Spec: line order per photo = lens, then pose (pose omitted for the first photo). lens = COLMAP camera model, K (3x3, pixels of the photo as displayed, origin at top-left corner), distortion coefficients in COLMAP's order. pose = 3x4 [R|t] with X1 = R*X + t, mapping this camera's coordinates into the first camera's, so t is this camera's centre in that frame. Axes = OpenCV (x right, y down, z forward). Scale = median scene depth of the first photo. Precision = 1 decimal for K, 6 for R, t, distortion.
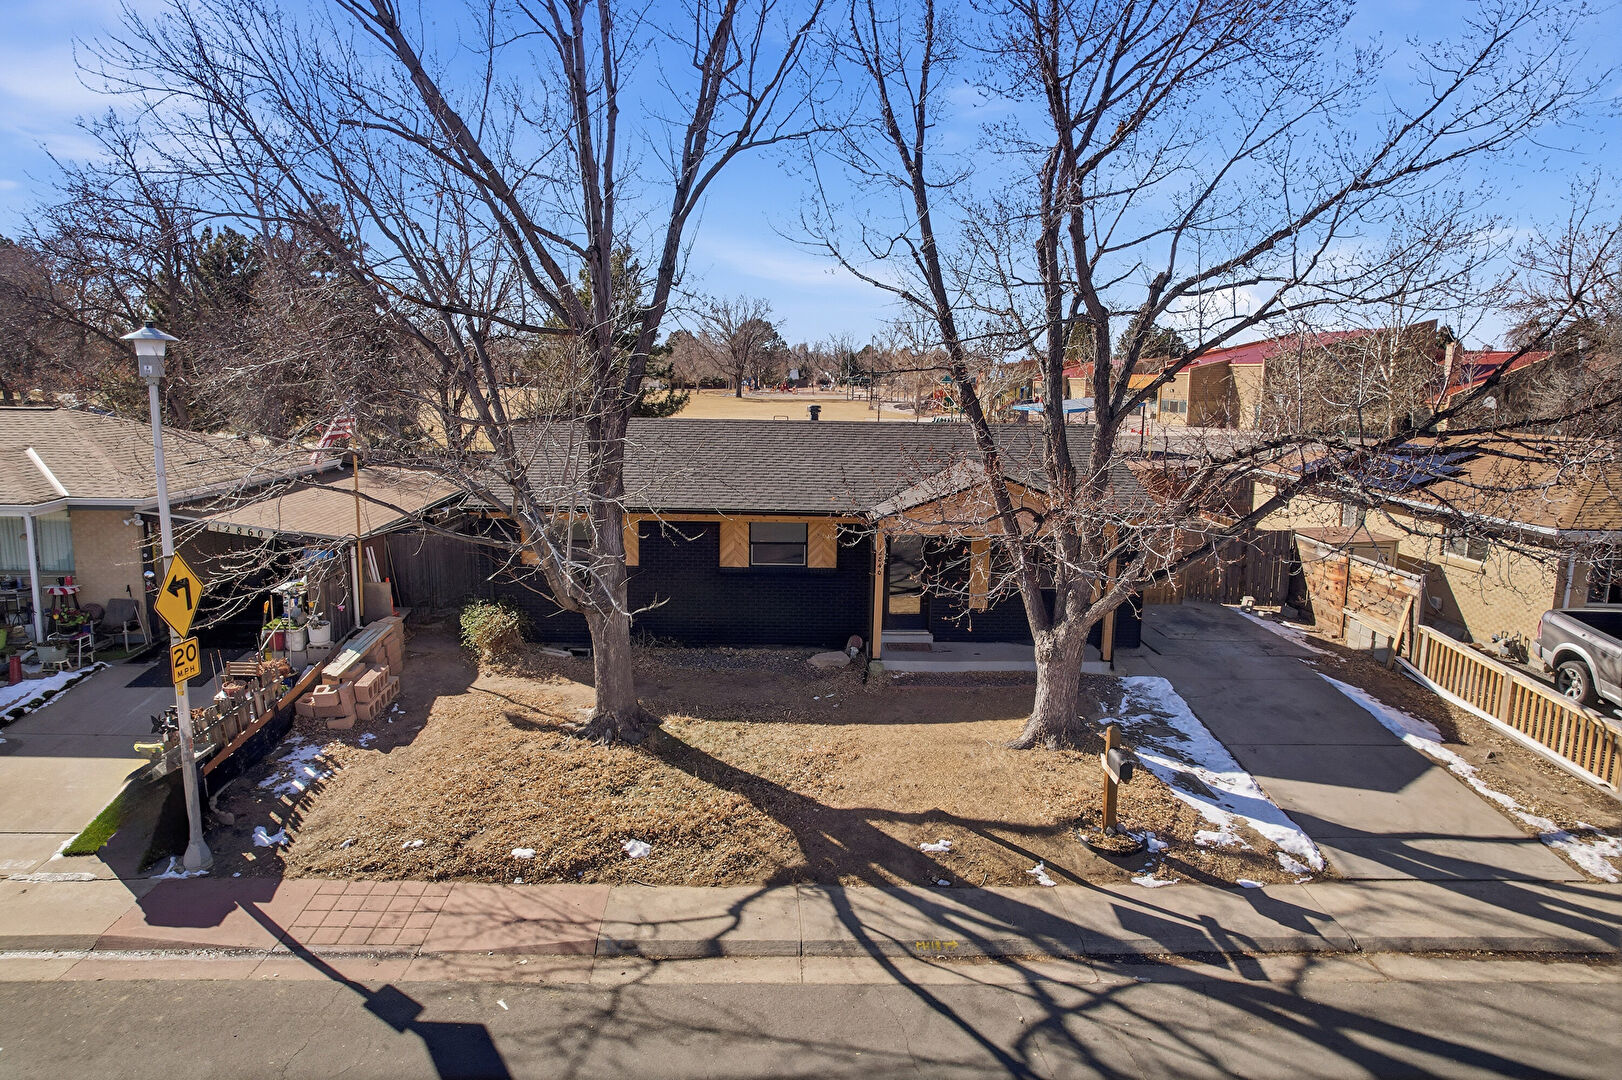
lens RADIAL K [[1038.1, 0, 811.0], [0, 1038.1, 540.0], [0, 0, 1]] dist [-0.072264, 0.066586]
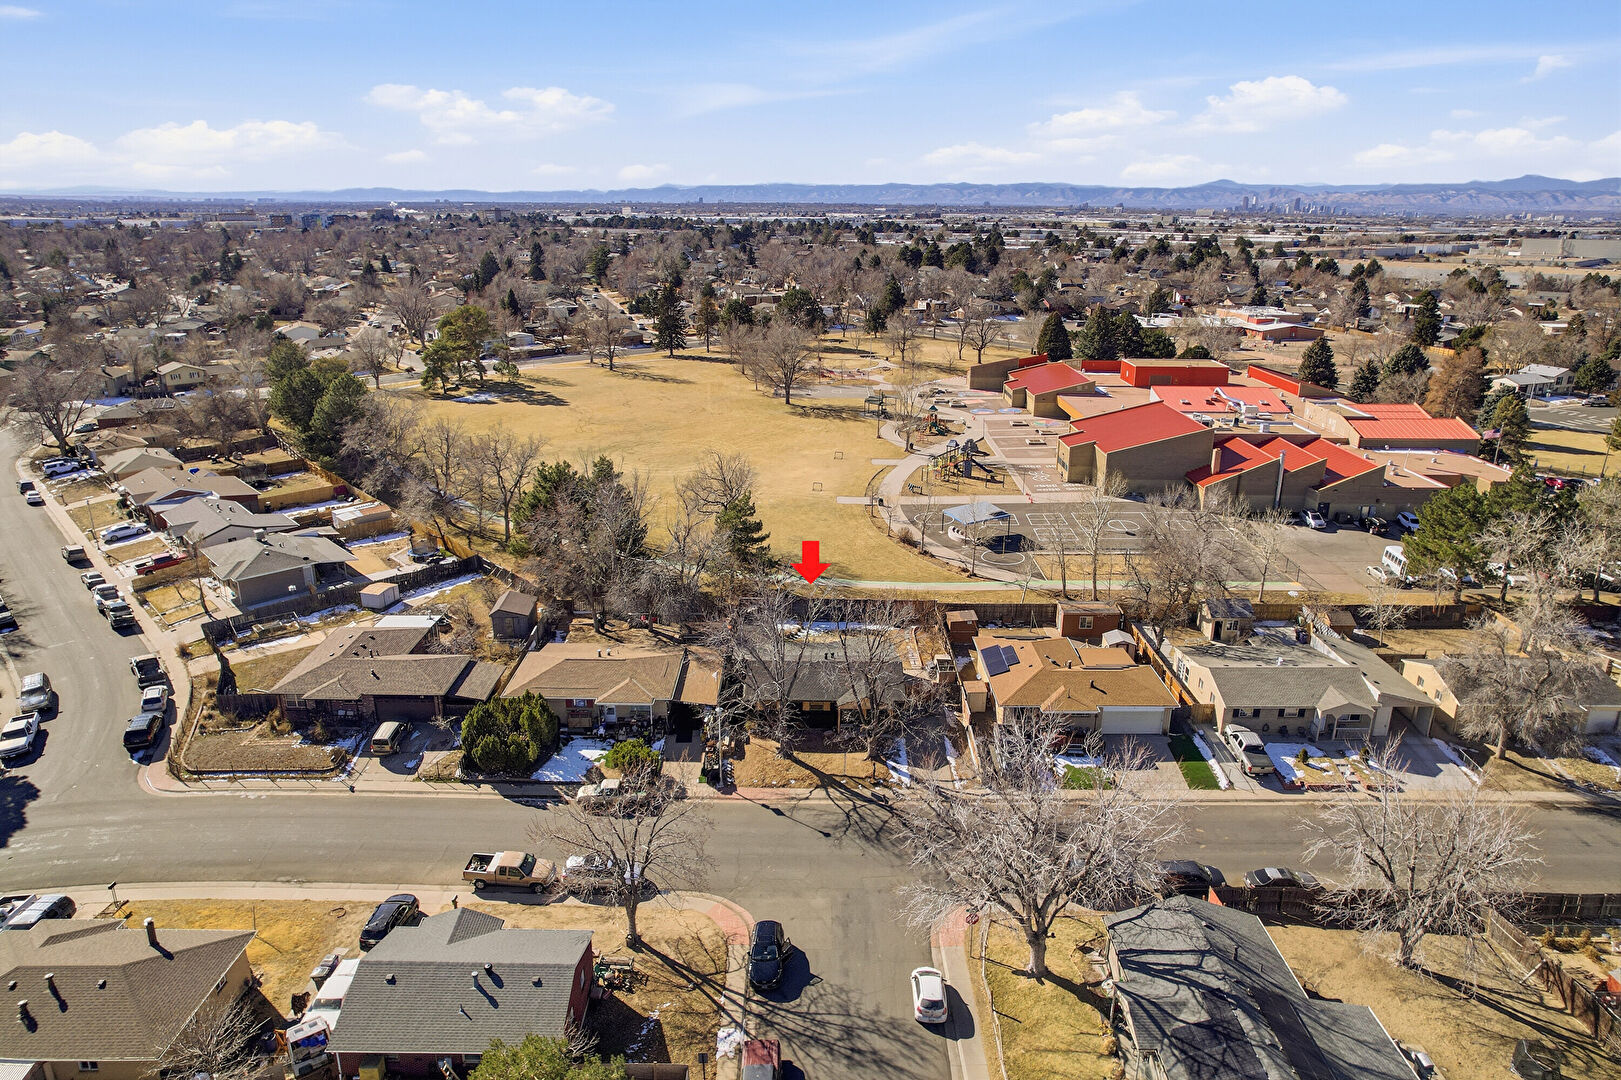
lens RADIAL K [[1037.4, 0, 810.5], [0, 1037.4, 540.0], [0, 0, 1]] dist [-0.072264, 0.066586]
pose [[0.999400, 0.000819, -0.034612, 0.141842], [0.004595, 0.987737, 0.156061, -2.082275], [0.034315, -0.156126, 0.987141, -4.839266]]
